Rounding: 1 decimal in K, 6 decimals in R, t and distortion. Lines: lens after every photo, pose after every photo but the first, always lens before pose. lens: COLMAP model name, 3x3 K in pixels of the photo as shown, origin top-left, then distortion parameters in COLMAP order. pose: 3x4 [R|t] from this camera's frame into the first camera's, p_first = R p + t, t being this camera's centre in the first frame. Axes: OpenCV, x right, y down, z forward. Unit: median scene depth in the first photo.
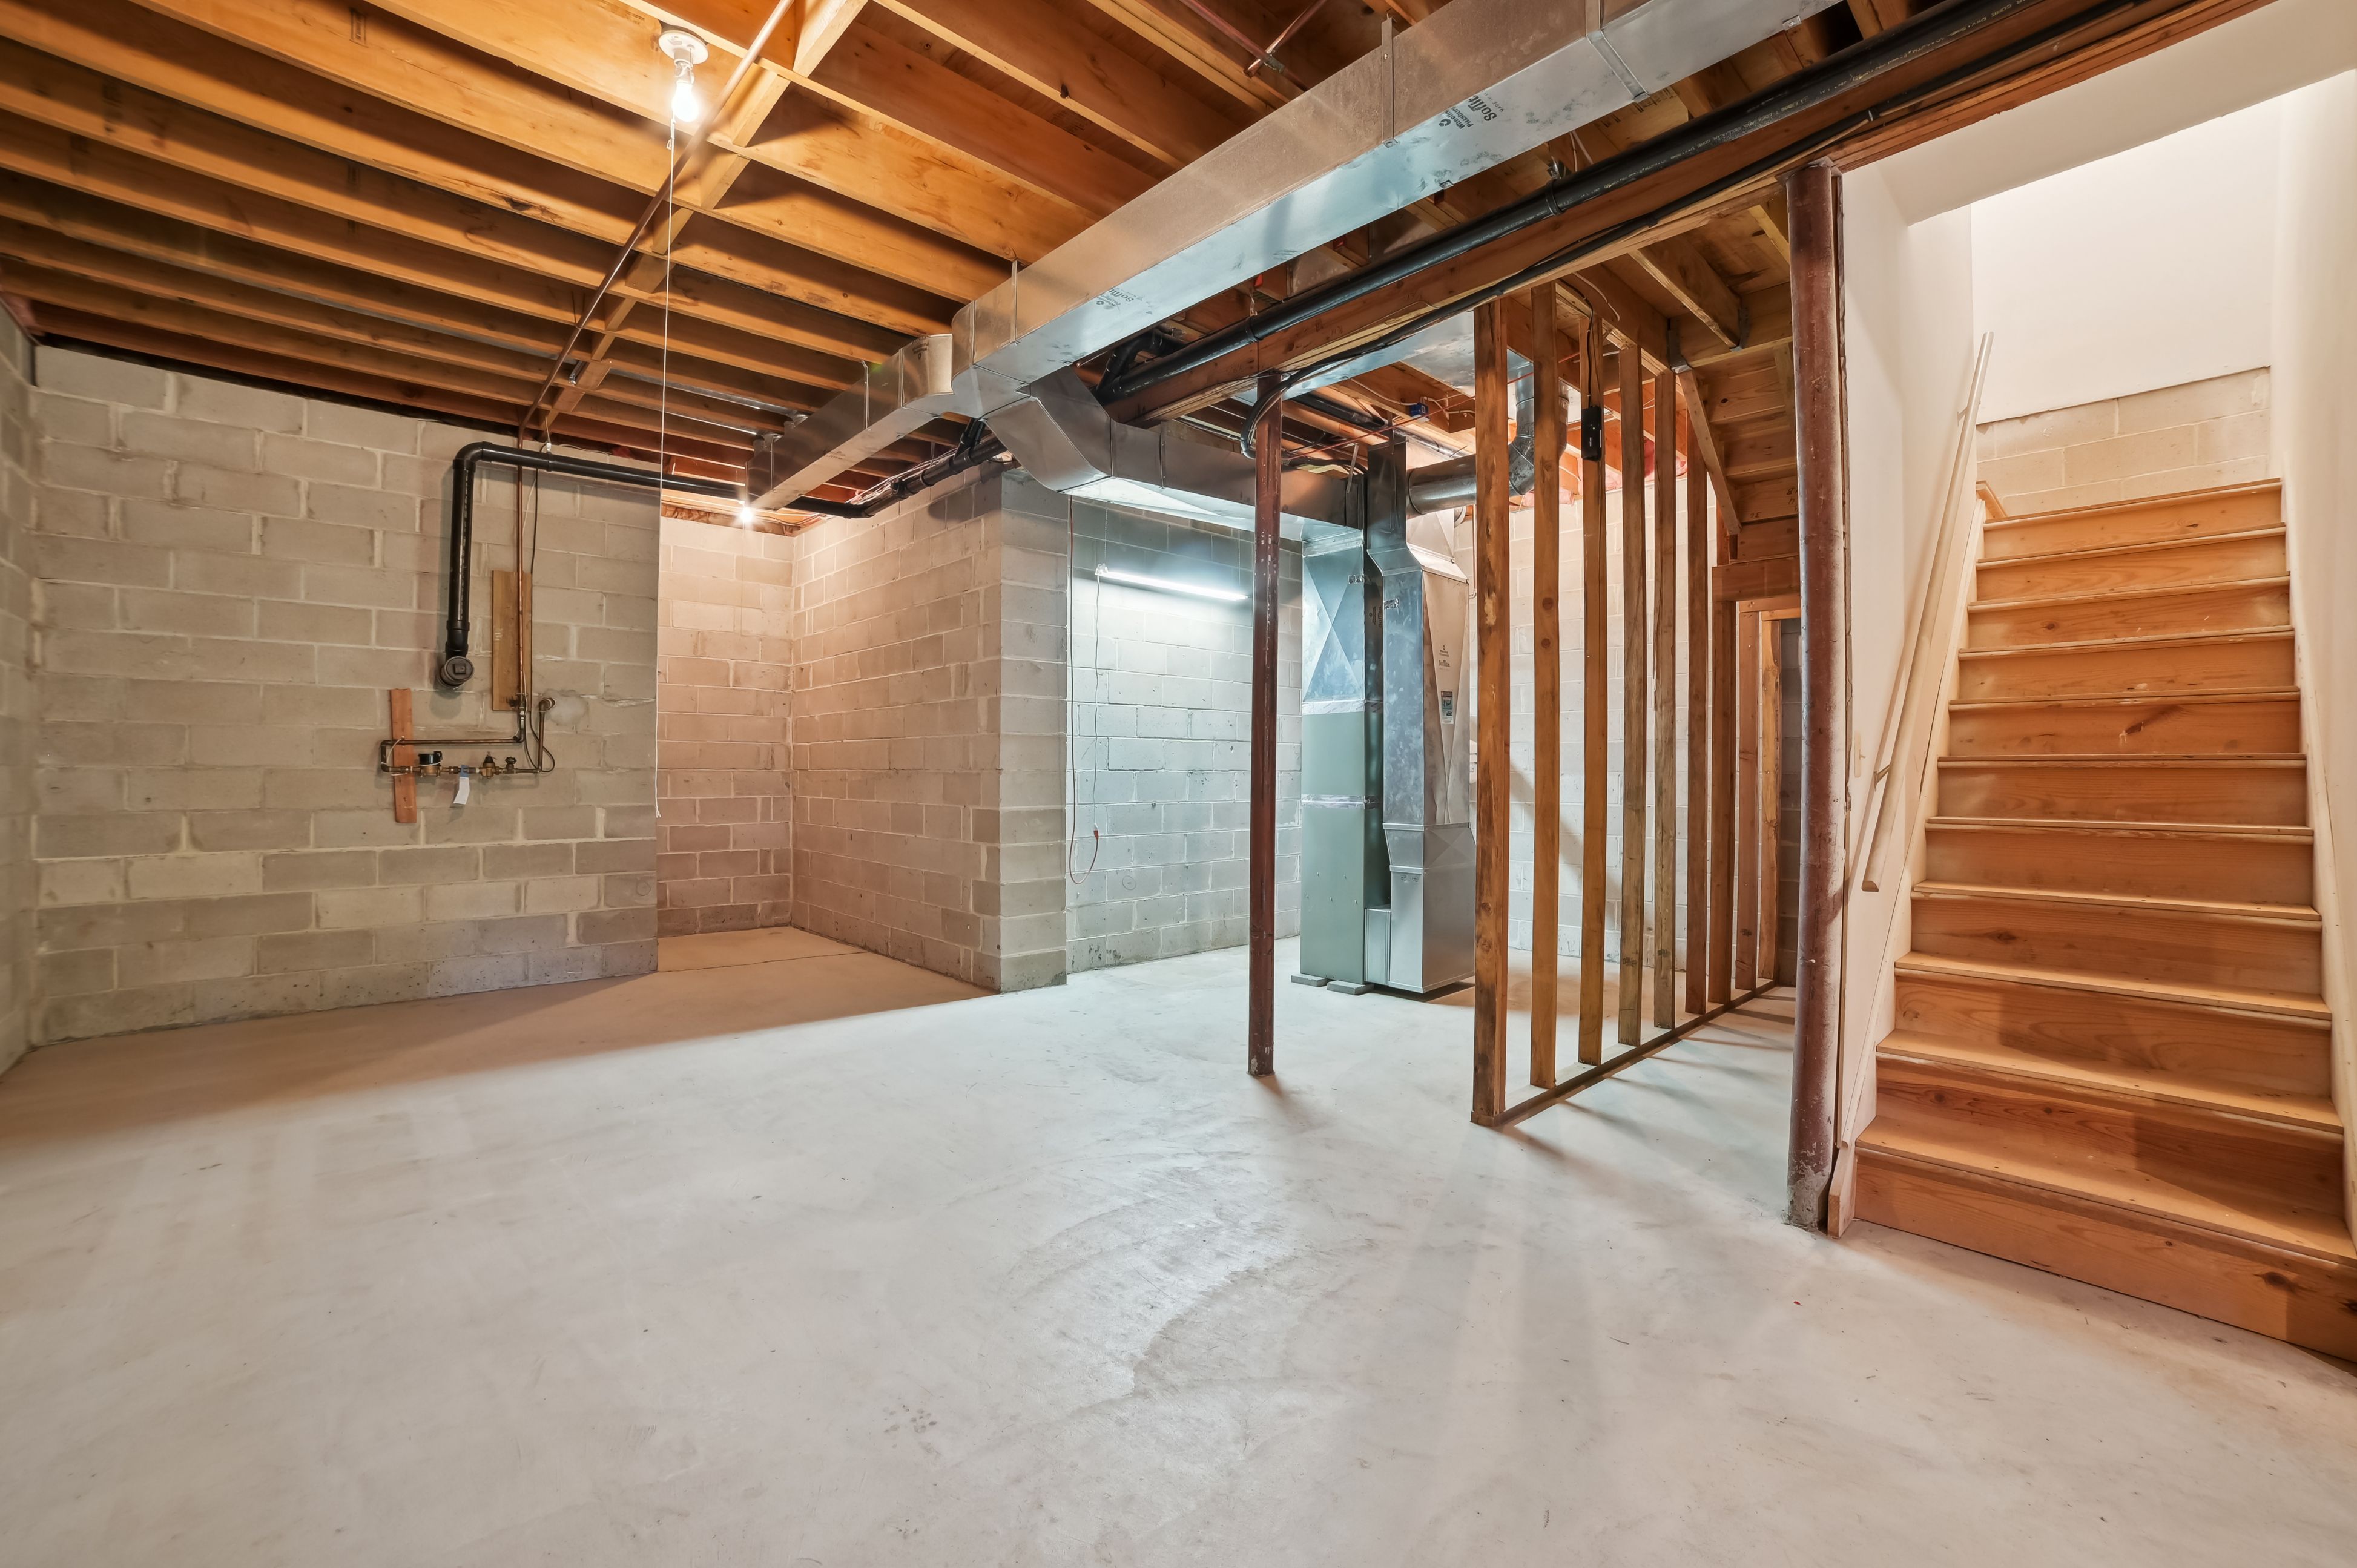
lens RADIAL K [[919.4, 0, 1175.8], [0, 919.4, 779.7], [0, 0, 1]] dist [-0.015570, 0.008465]
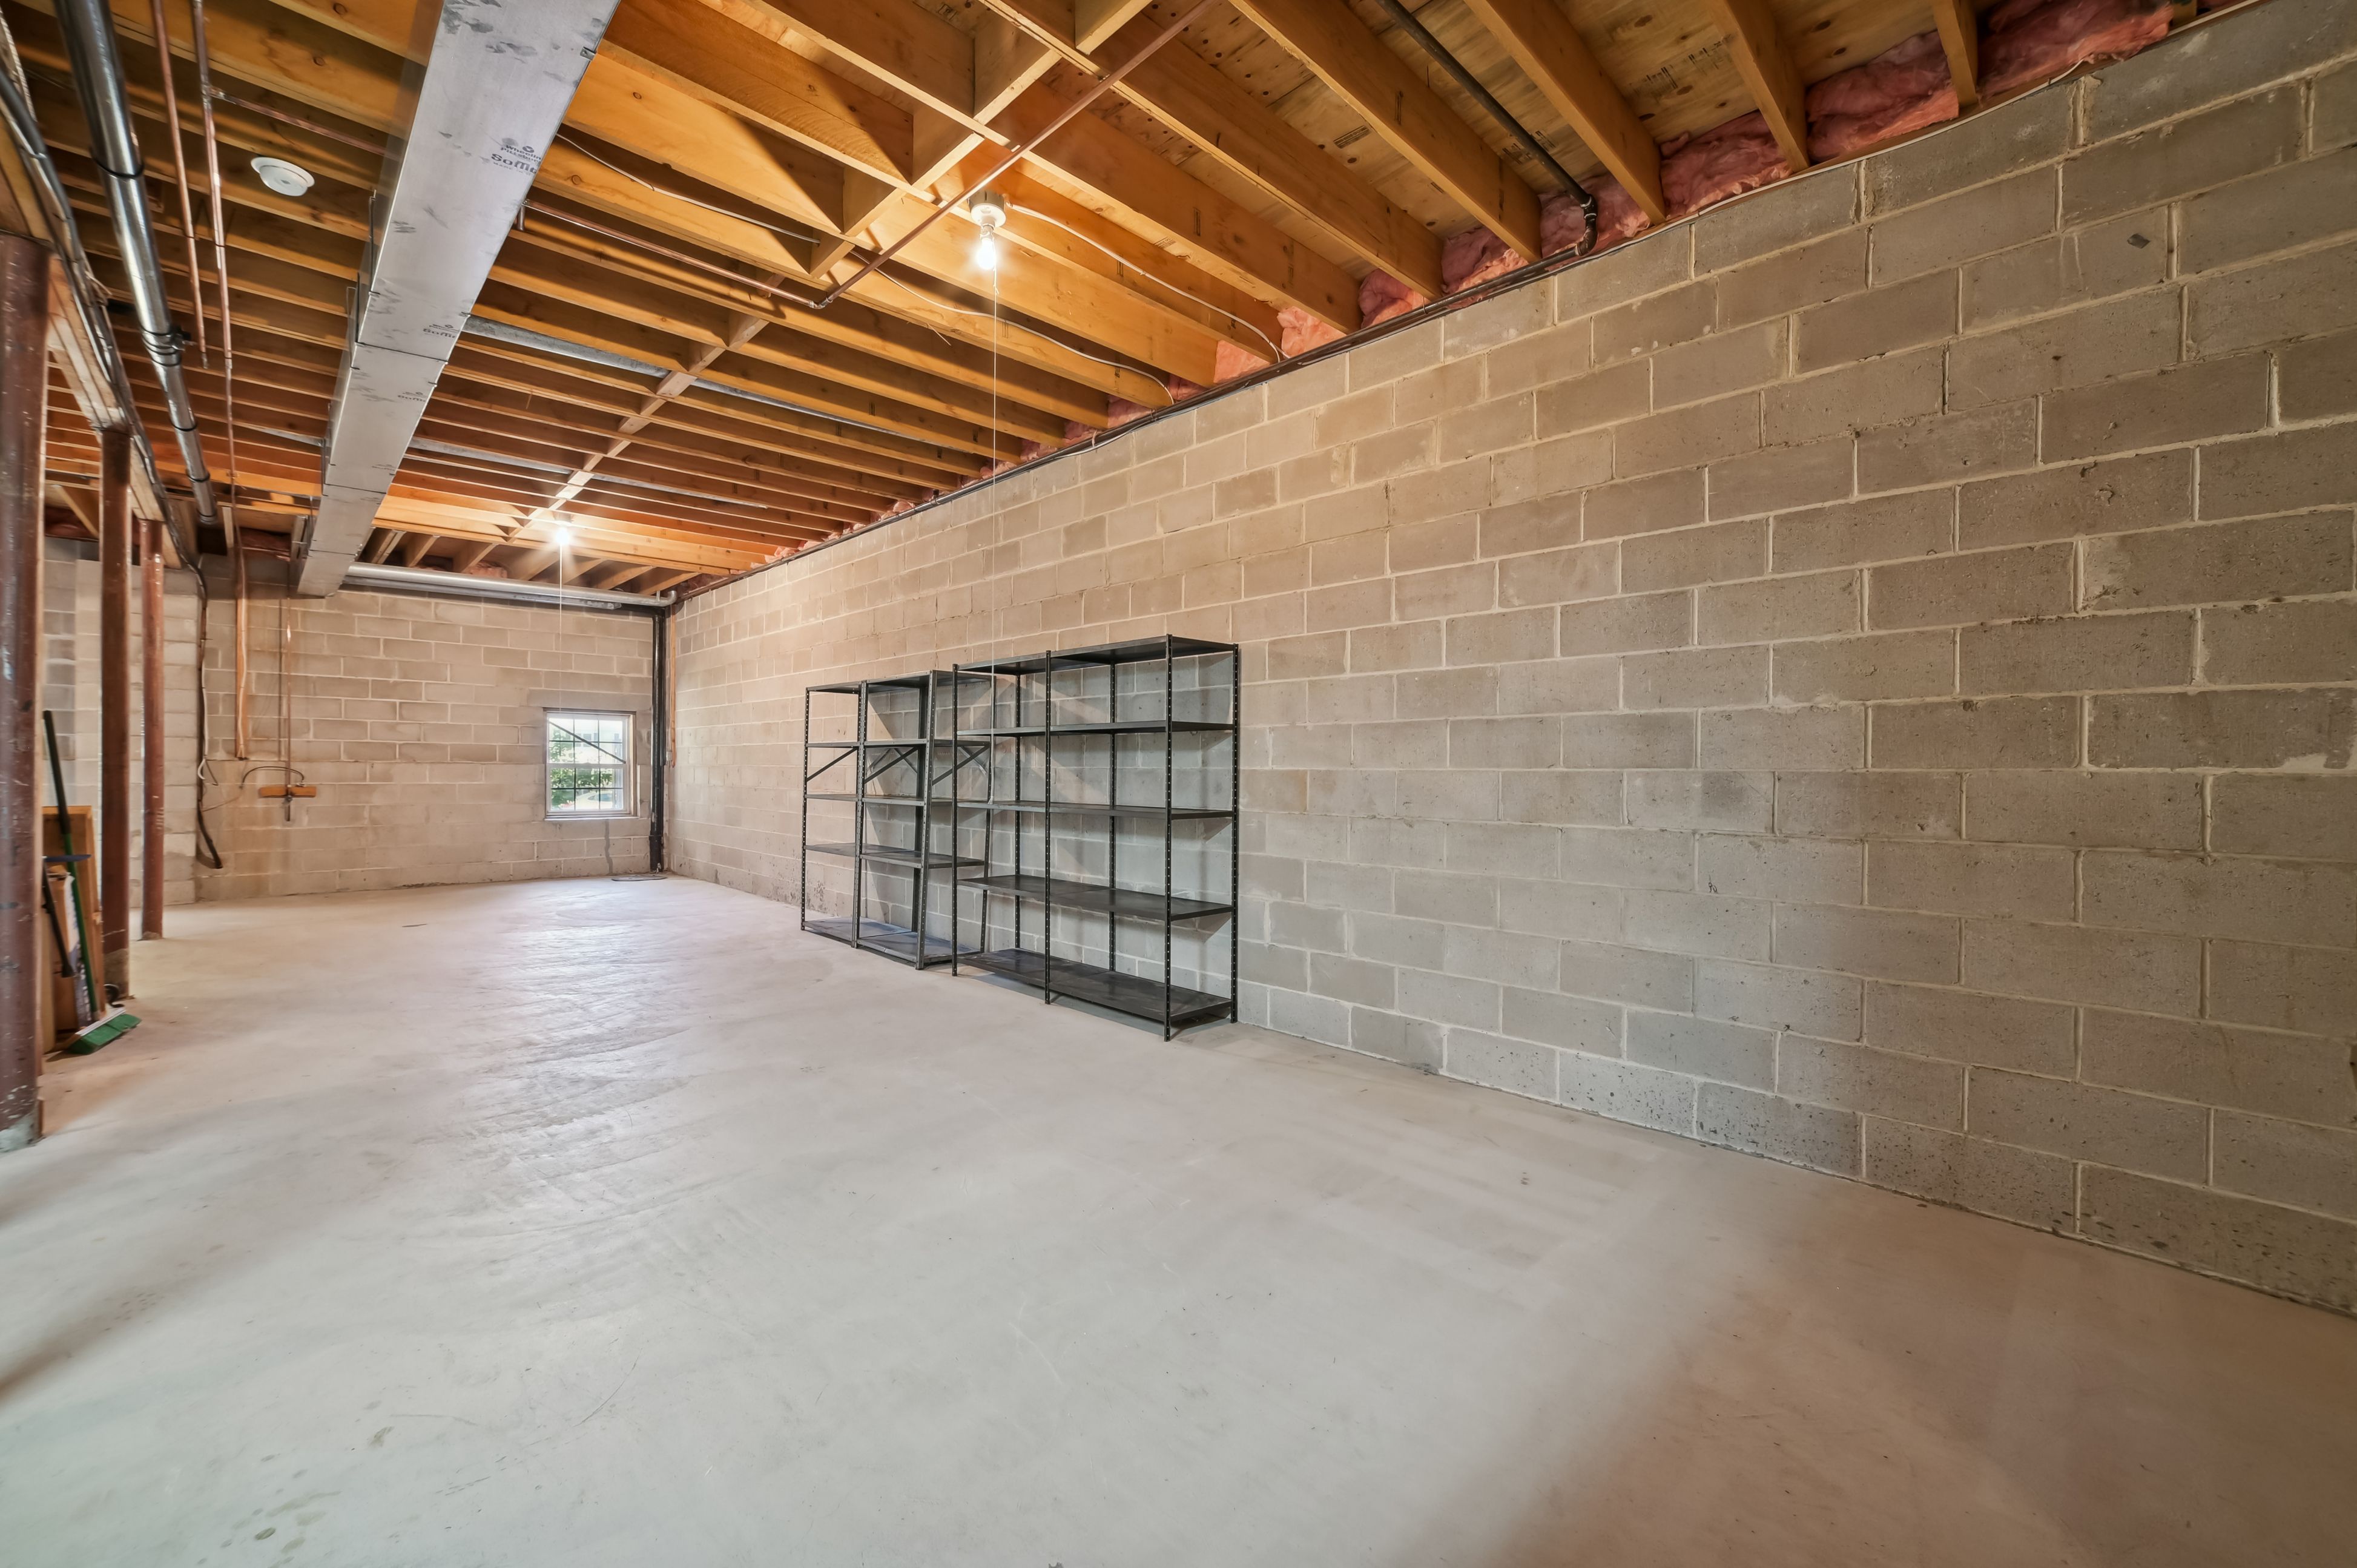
lens RADIAL K [[919.4, 0, 1175.8], [0, 919.4, 779.7], [0, 0, 1]] dist [-0.015570, 0.008465]
pose [[-0.999585, -0.006857, -0.027967, -0.782798], [-0.007286, 0.999857, 0.015257, -0.007592], [0.027859, 0.015455, -0.999492, 2.288395]]
